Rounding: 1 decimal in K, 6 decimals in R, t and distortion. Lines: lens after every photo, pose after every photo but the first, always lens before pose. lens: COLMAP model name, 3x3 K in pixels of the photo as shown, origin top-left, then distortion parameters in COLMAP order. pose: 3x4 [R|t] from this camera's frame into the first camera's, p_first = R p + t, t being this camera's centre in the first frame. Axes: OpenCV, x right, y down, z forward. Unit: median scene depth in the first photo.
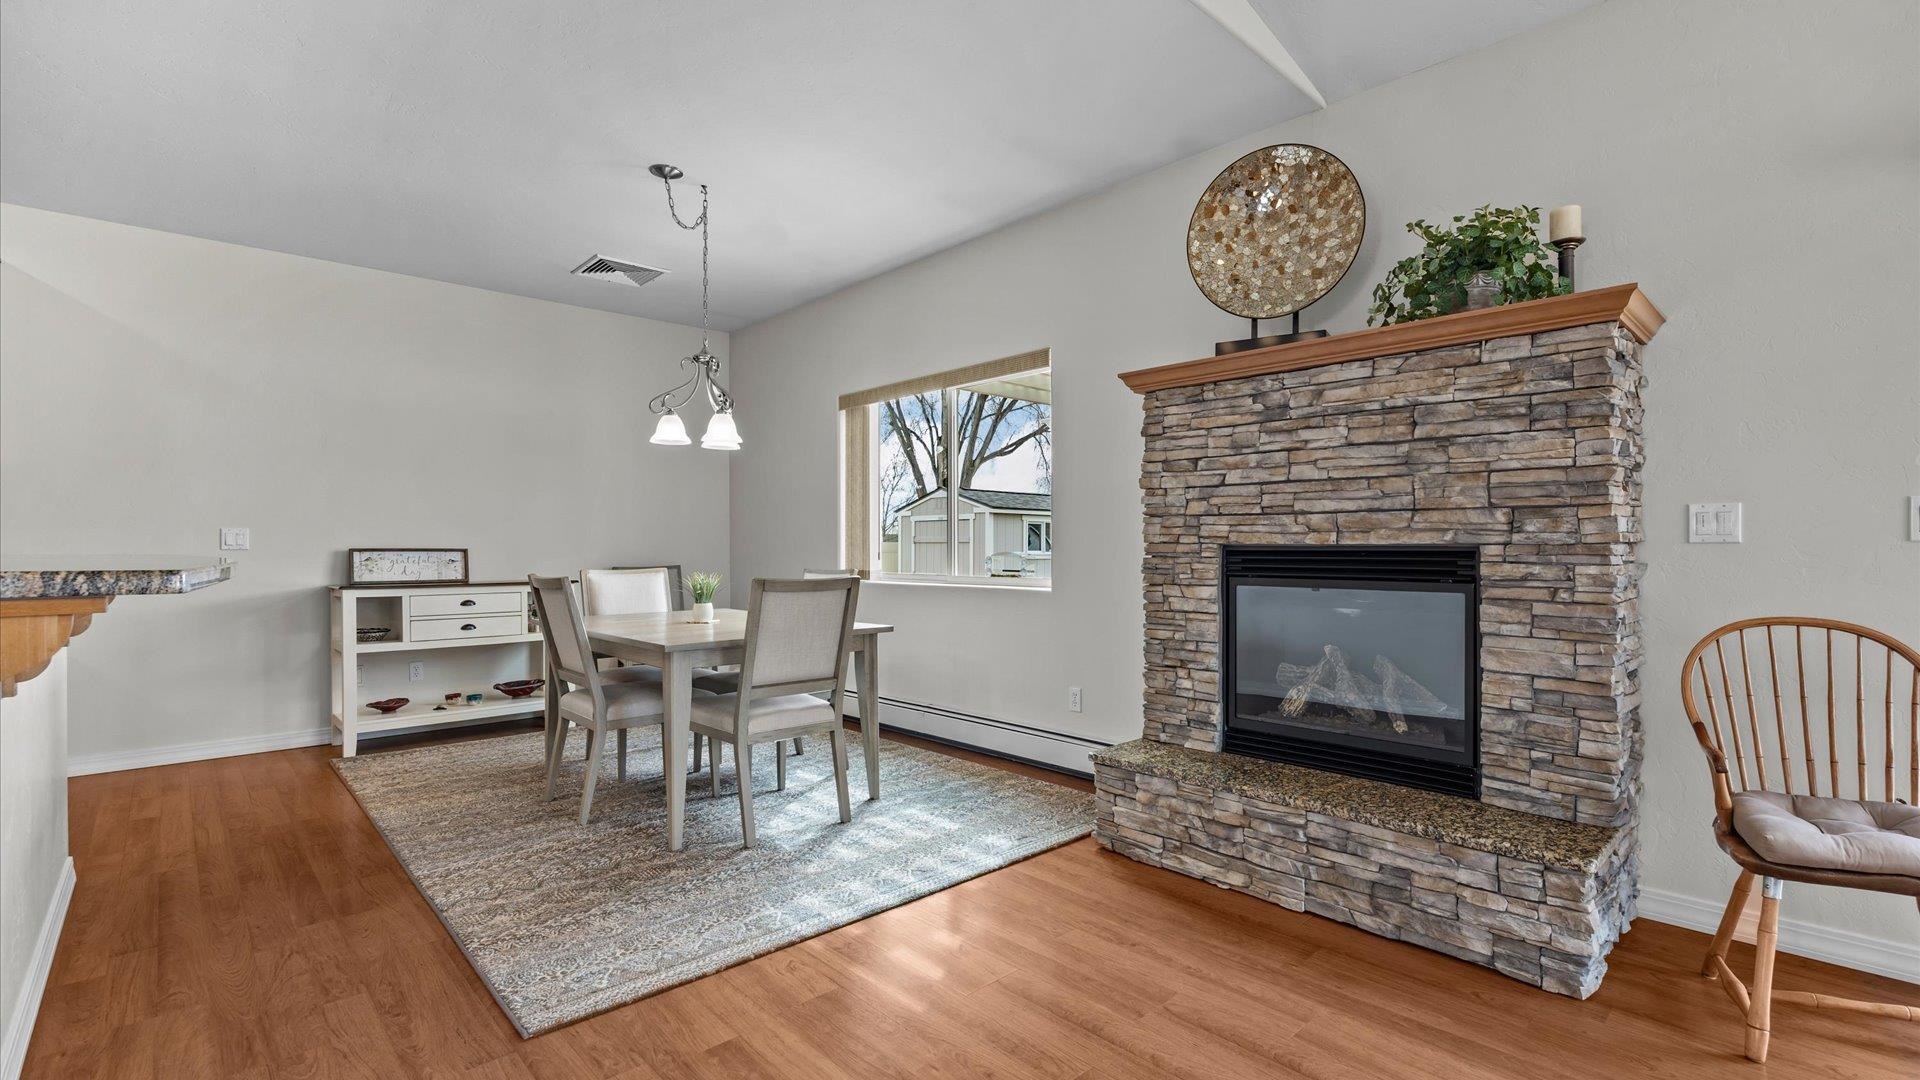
lens RADIAL K [[845.6, 0, 968.2], [0, 845.6, 548.5], [0, 0, 1]] dist [0.001628, 0.000117]
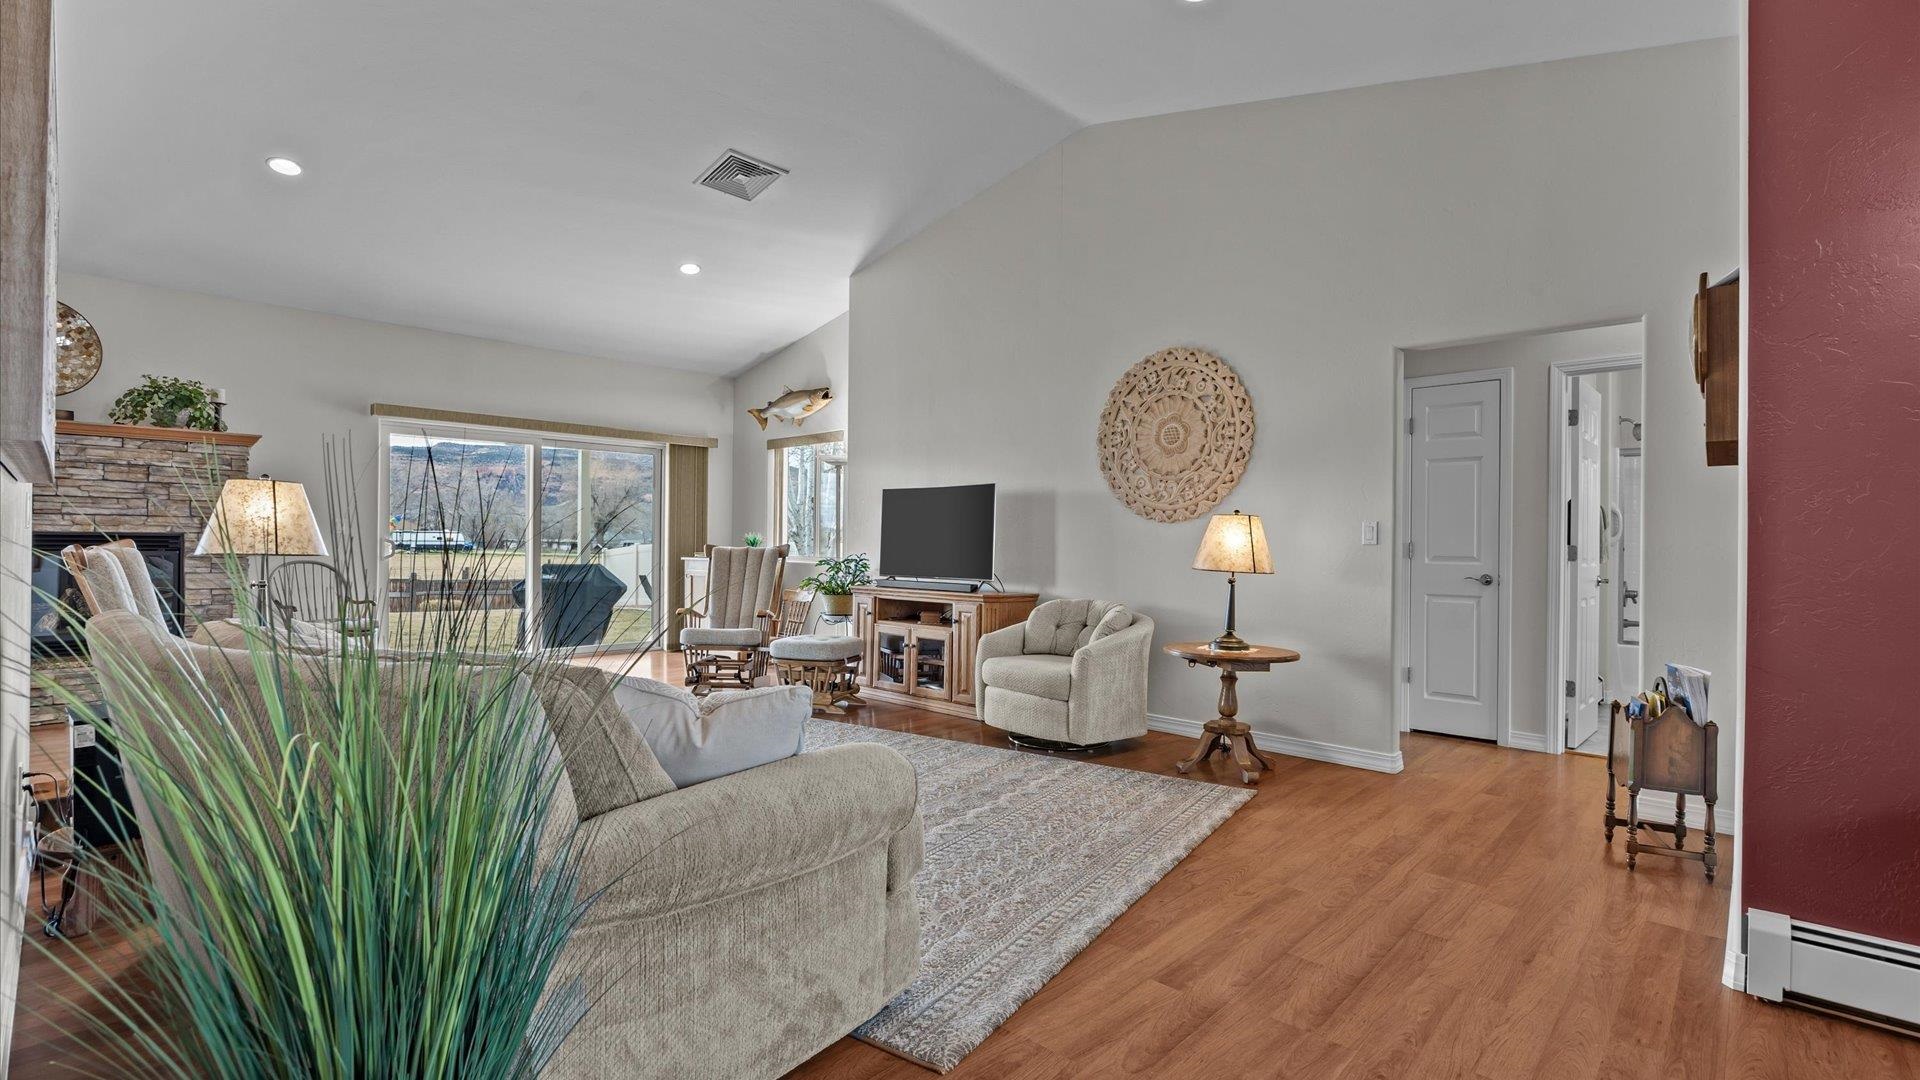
lens RADIAL K [[851.7, 0, 969.2], [0, 851.7, 538.6], [0, 0, 1]] dist [-0.003356, -0.000459]
pose [[-0.064804, 0.005274, 0.997884, -1.520285], [-0.008418, 0.999948, -0.005831, 0.004658], [-0.997862, -0.008778, -0.064757, -0.790609]]
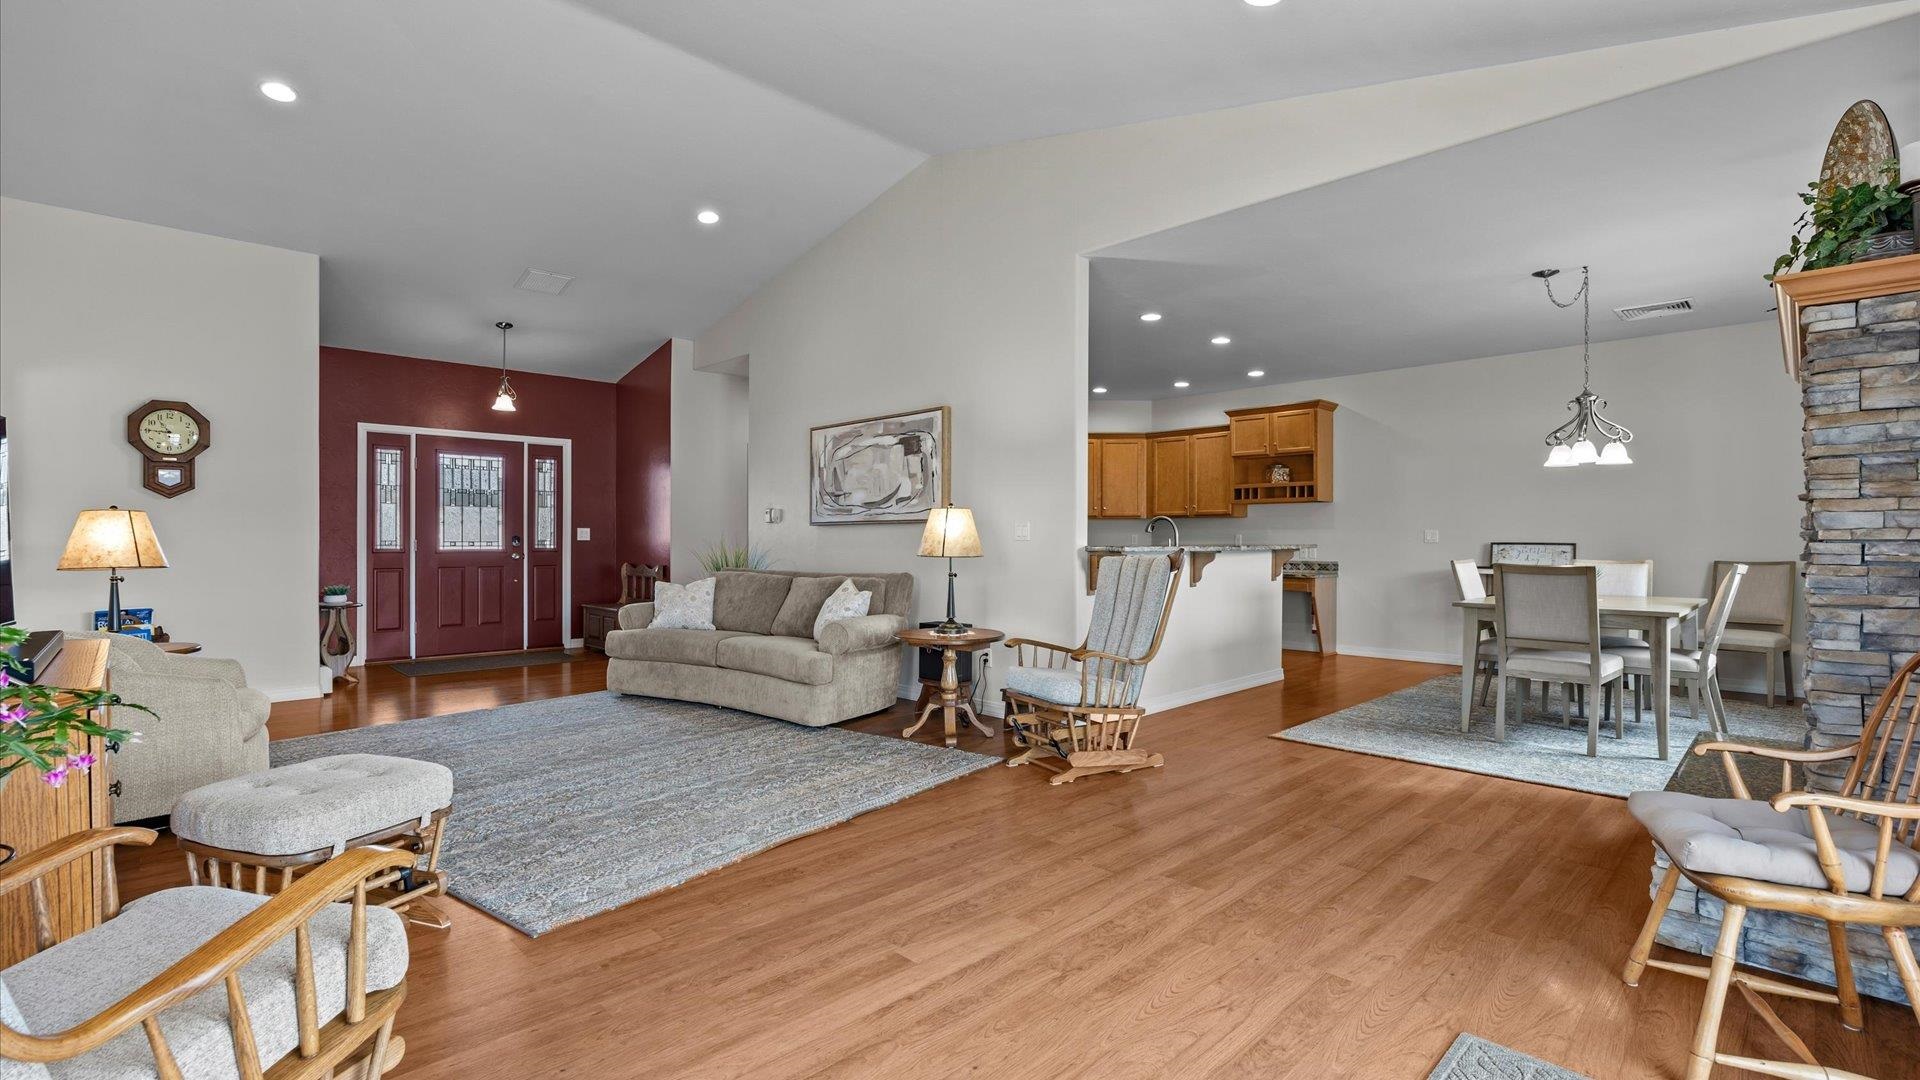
lens RADIAL K [[851.7, 0, 969.2], [0, 851.7, 538.6], [0, 0, 1]] dist [-0.003356, -0.000459]
pose [[0.027862, -0.001705, -0.999610, 1.320174], [-0.004161, 0.999990, -0.001822, -0.004083], [0.999603, 0.004210, 0.027854, 0.021701]]
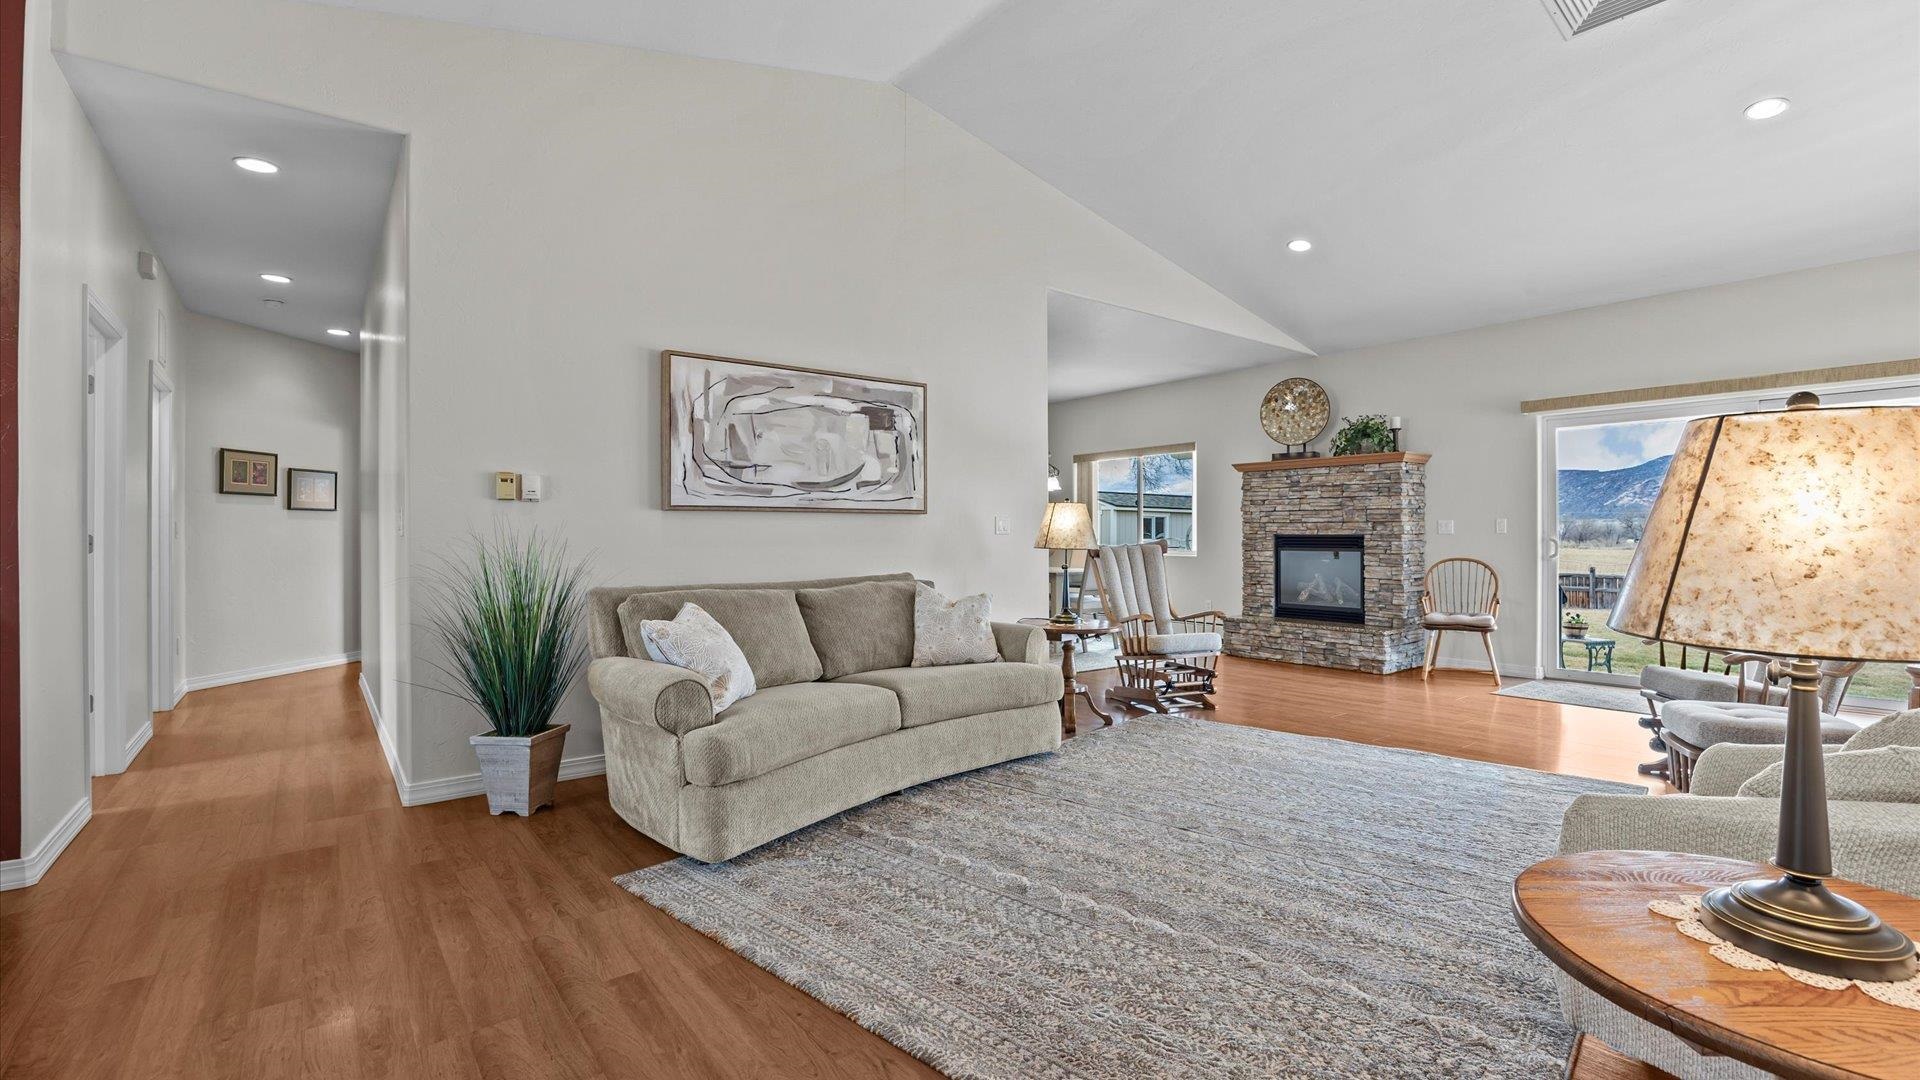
lens RADIAL K [[851.7, 0, 969.2], [0, 851.7, 538.6], [0, 0, 1]] dist [-0.003356, -0.000459]
pose [[0.996196, -0.000706, -0.087142, -0.416691], [0.000817, 0.999999, 0.001241, 0.003943], [0.087141, -0.001307, 0.996195, -1.734439]]
